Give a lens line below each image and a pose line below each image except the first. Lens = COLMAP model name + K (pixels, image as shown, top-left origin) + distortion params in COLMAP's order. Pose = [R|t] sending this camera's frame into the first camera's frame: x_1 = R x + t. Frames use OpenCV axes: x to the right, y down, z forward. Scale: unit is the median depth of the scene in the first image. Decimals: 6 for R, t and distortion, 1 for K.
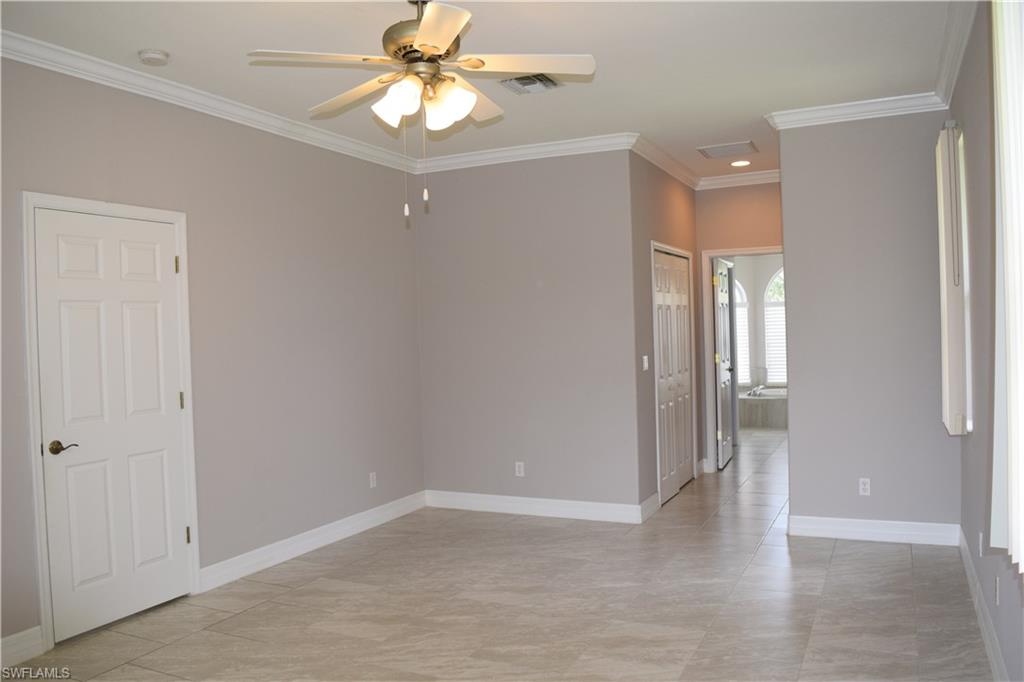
lens RADIAL K [[798.8, 0, 512.0], [0, 798.8, 341.0], [0, 0, 1]] dist [-0.077152, -0.000918]
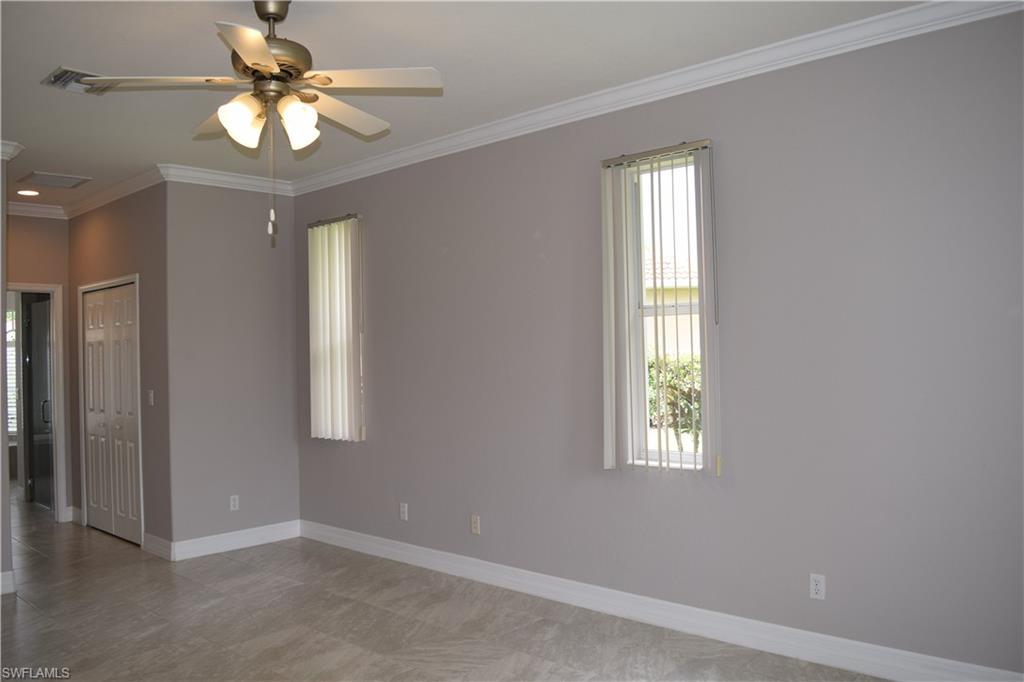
lens RADIAL K [[798.8, 0, 512.0], [0, 798.8, 341.0], [0, 0, 1]] dist [-0.077152, -0.000918]
pose [[0.298094, 0.036038, 0.953856, -0.684790], [0.030027, 0.998438, -0.047106, 0.017866], [-0.954064, 0.042684, 0.296547, 0.315229]]
